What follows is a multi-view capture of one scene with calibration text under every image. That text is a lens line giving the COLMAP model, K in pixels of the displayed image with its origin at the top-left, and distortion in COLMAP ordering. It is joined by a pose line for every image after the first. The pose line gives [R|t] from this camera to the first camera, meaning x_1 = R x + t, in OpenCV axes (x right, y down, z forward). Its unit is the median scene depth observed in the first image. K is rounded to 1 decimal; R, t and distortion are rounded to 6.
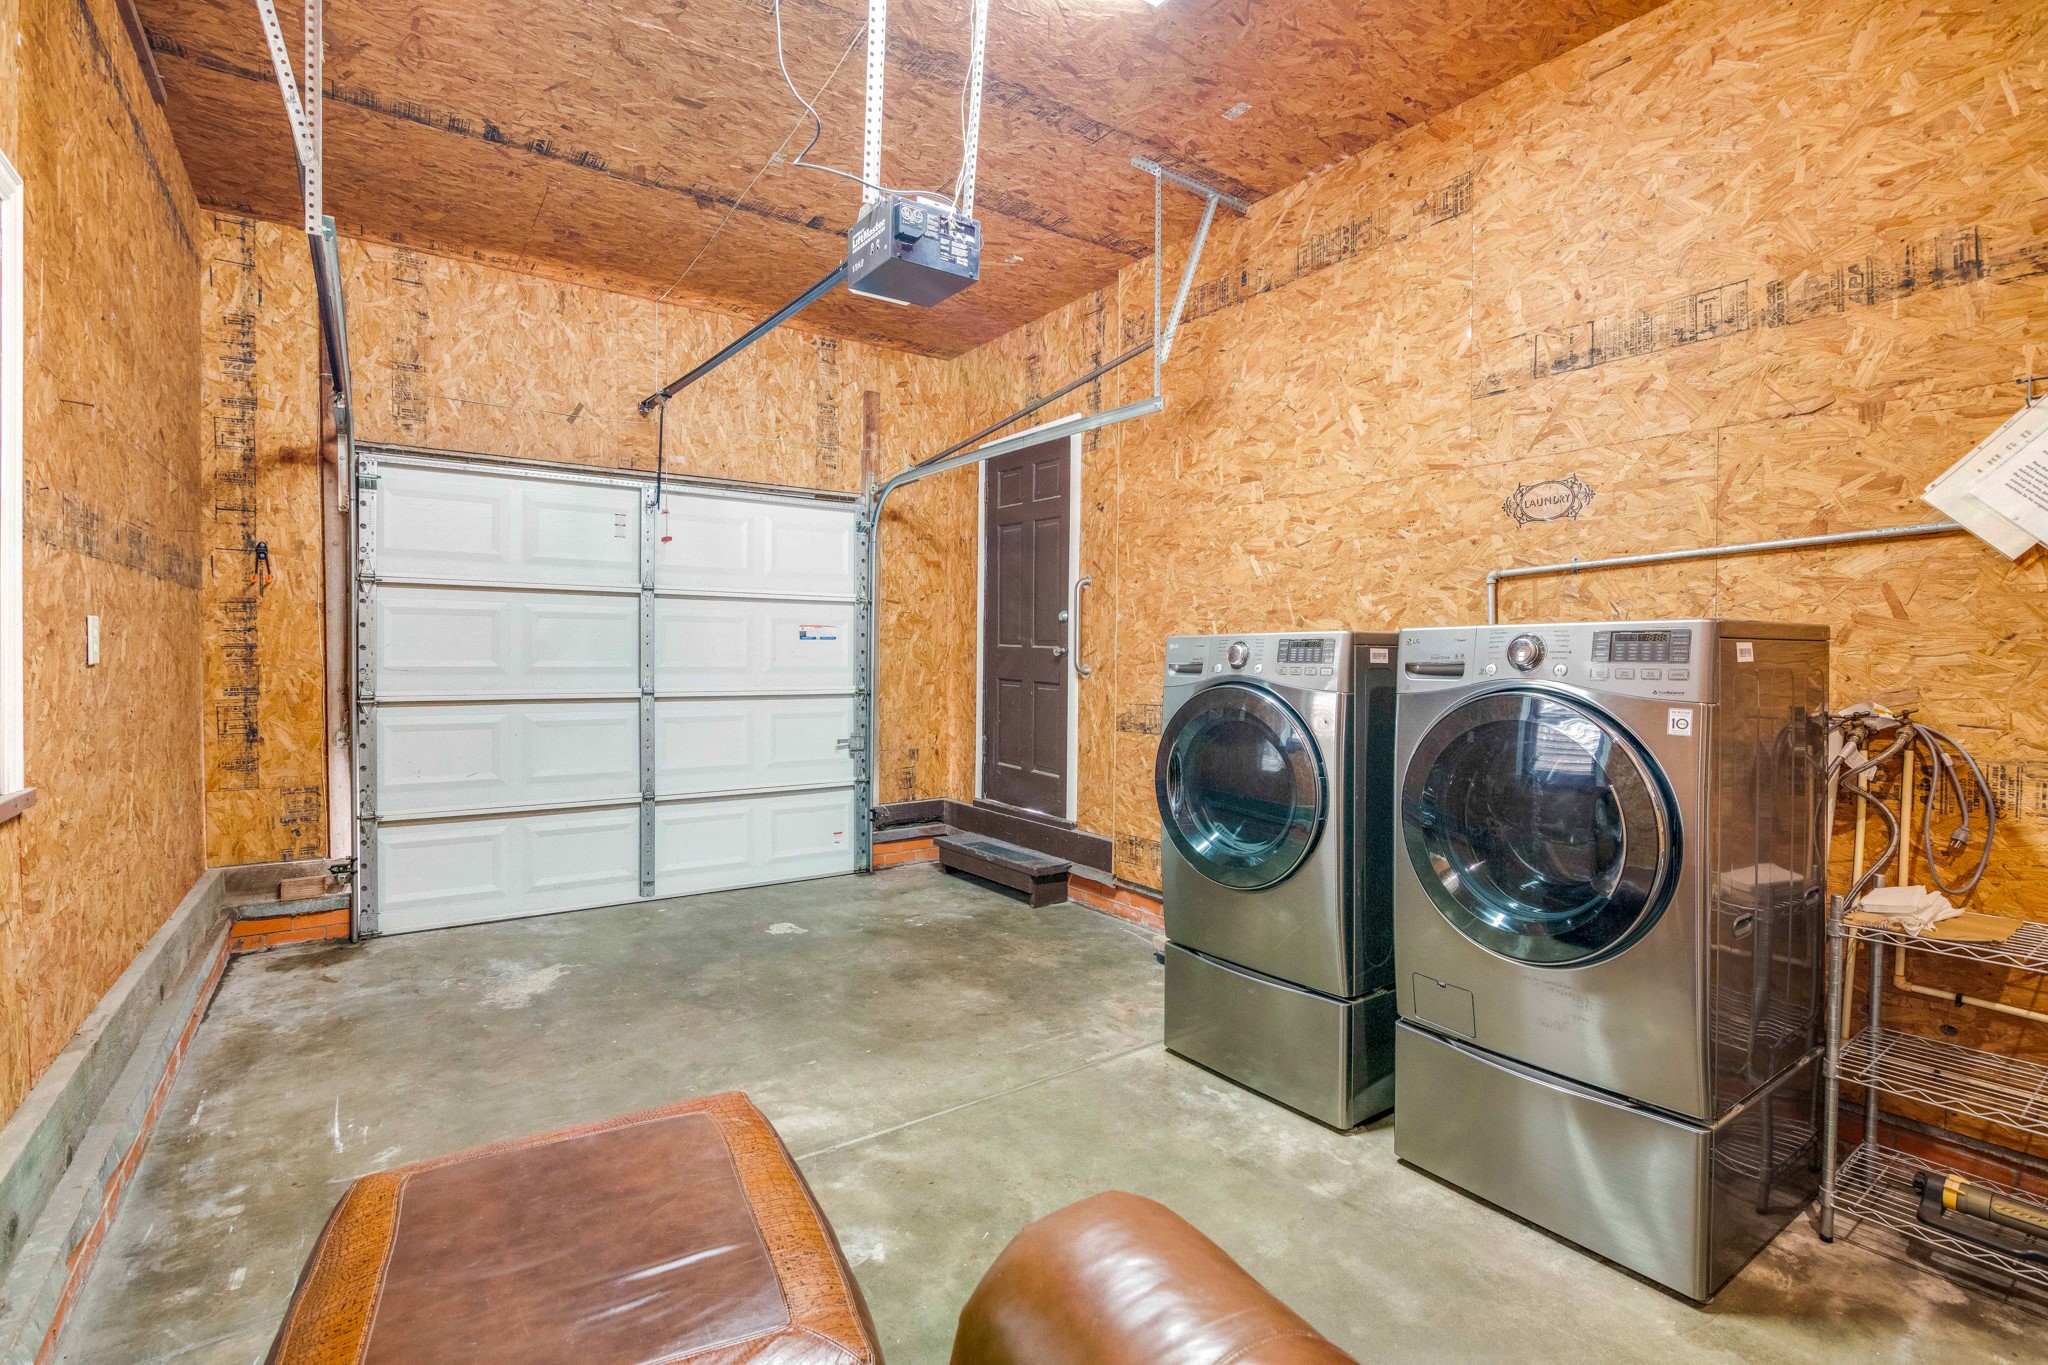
lens RADIAL K [[957.5, 0, 1017.0], [0, 957.5, 667.1], [0, 0, 1]] dist [-0.018737, 0.000425]
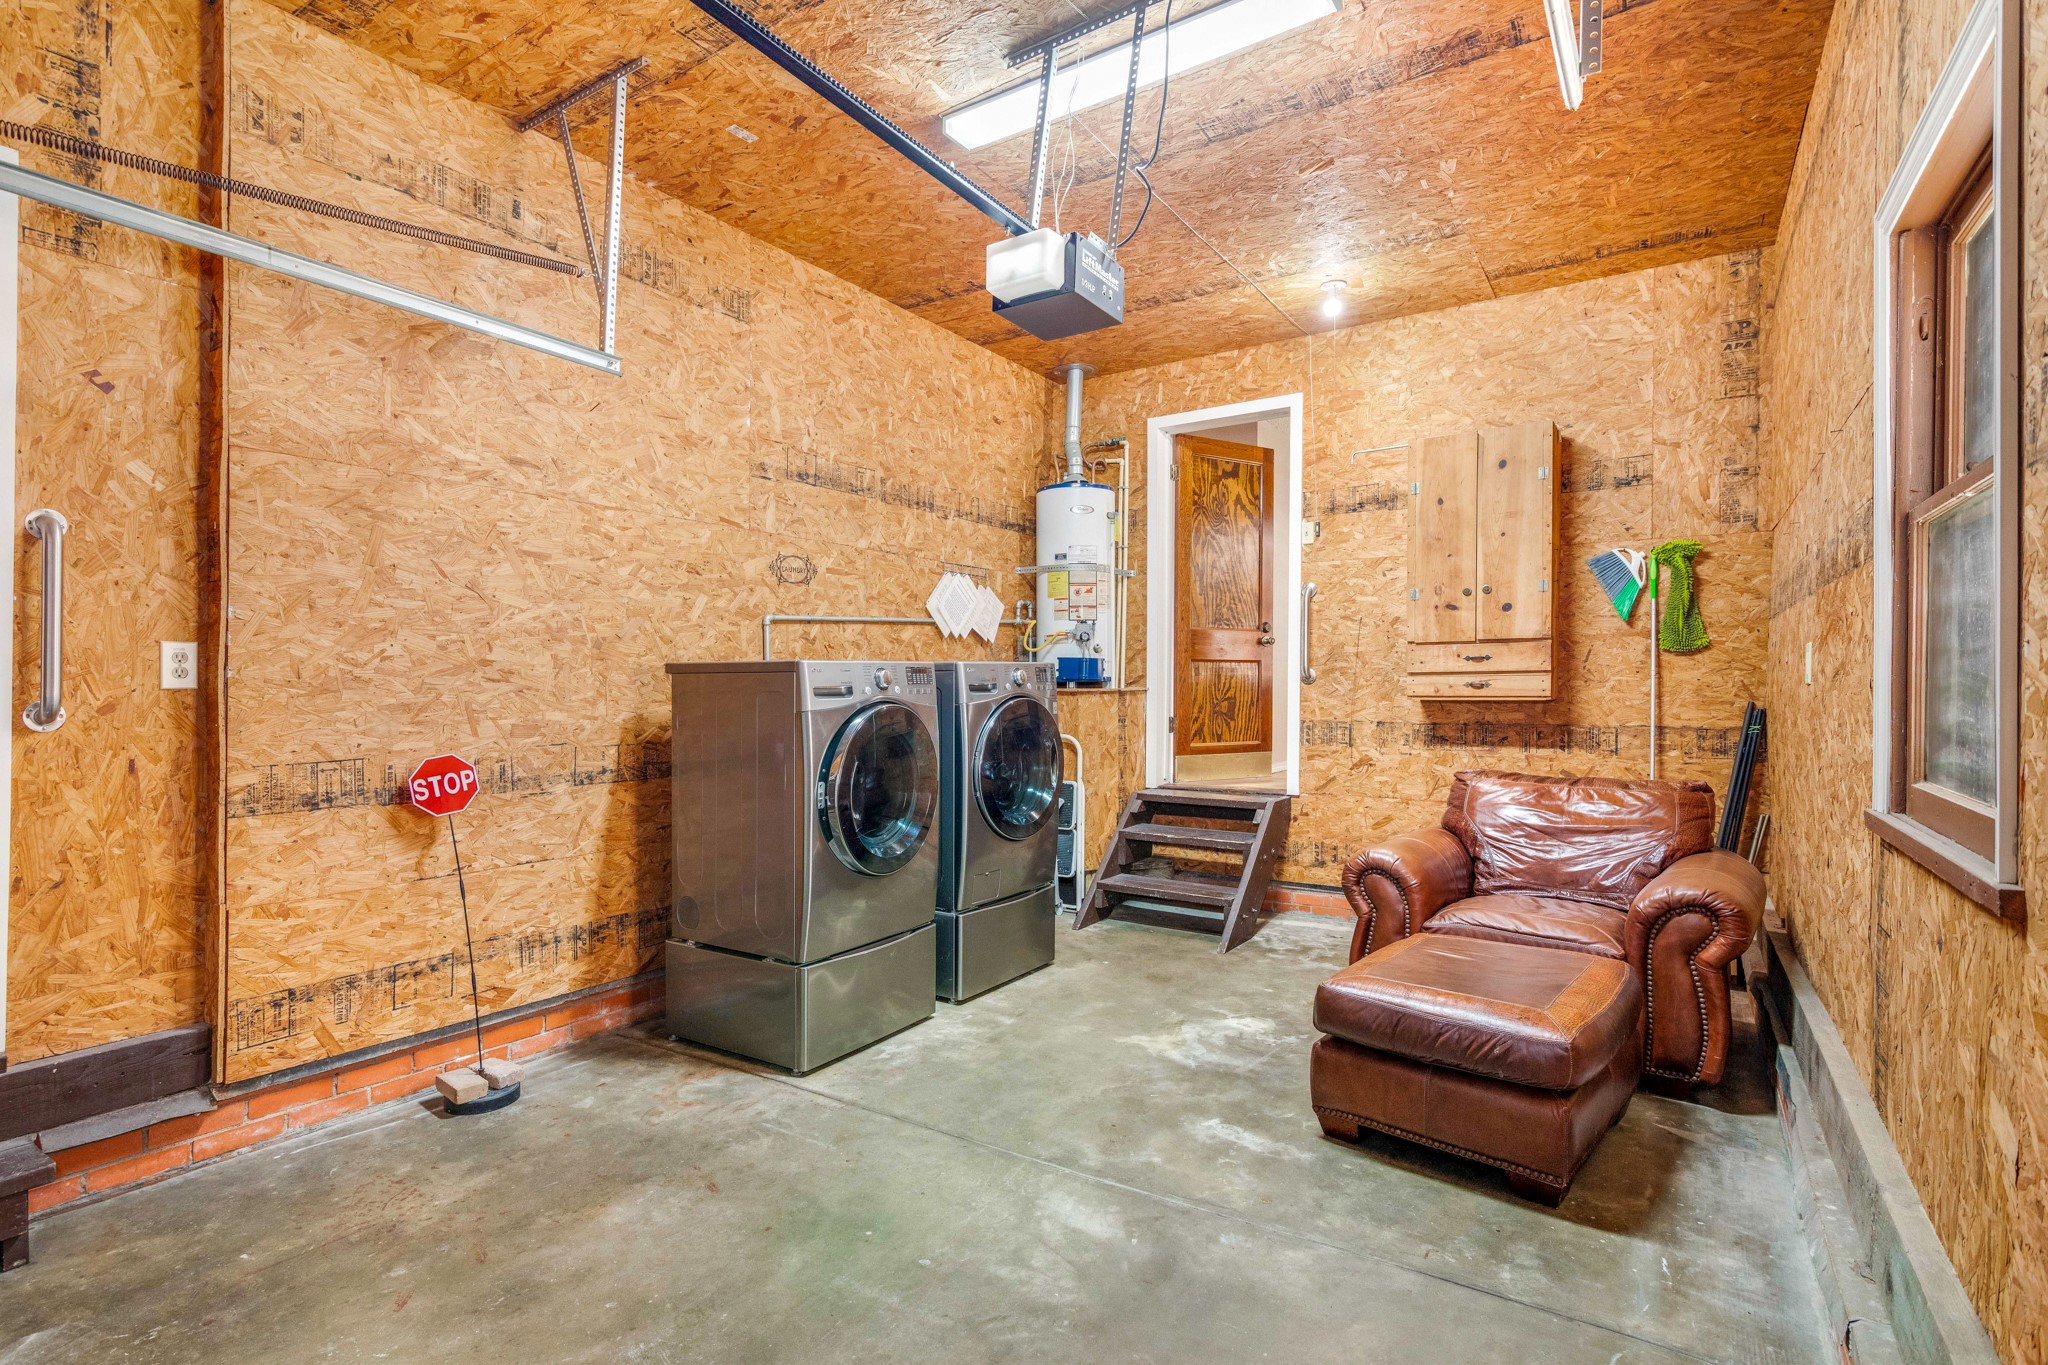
lens RADIAL K [[1036.7, 0, 1024.0], [0, 1036.7, 682.5], [0, 0, 1]] dist [-0.018626, 0.000515]
pose [[-0.391943, -0.002924, 0.919985, -0.951905], [0.013733, 0.999865, 0.009029, -0.015619], [-0.919887, 0.016173, -0.391850, 1.243426]]
